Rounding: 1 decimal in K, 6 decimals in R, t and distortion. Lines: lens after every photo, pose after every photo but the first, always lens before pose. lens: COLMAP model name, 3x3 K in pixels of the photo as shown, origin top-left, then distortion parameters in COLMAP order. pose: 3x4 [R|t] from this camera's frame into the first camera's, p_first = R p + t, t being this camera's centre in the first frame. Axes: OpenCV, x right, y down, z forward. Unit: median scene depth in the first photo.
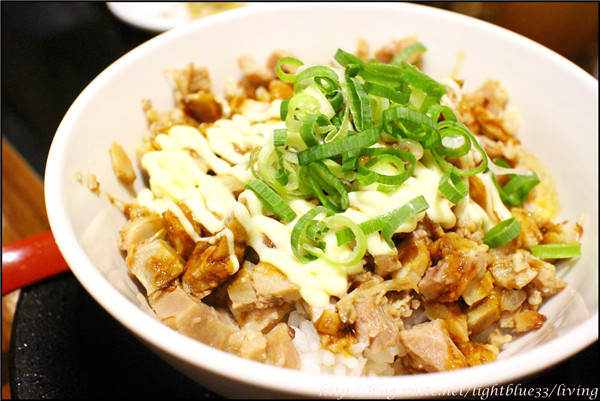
lens RADIAL K [[601.9, 0, 271.9], [0, 601.9, 200.2], [0, 0, 1]] dist [-0.043632, -0.007143]
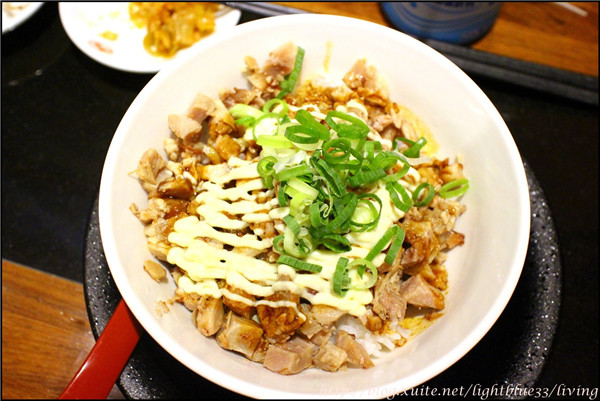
lens RADIAL K [[601.9, 0, 271.9], [0, 601.9, 200.2], [0, 0, 1]] dist [-0.043632, -0.007143]
pose [[0.846090, -0.473931, 0.243971, -0.326019], [0.342515, 0.834082, 0.432424, -0.747439], [-0.408431, -0.282306, 0.868036, -0.168882]]
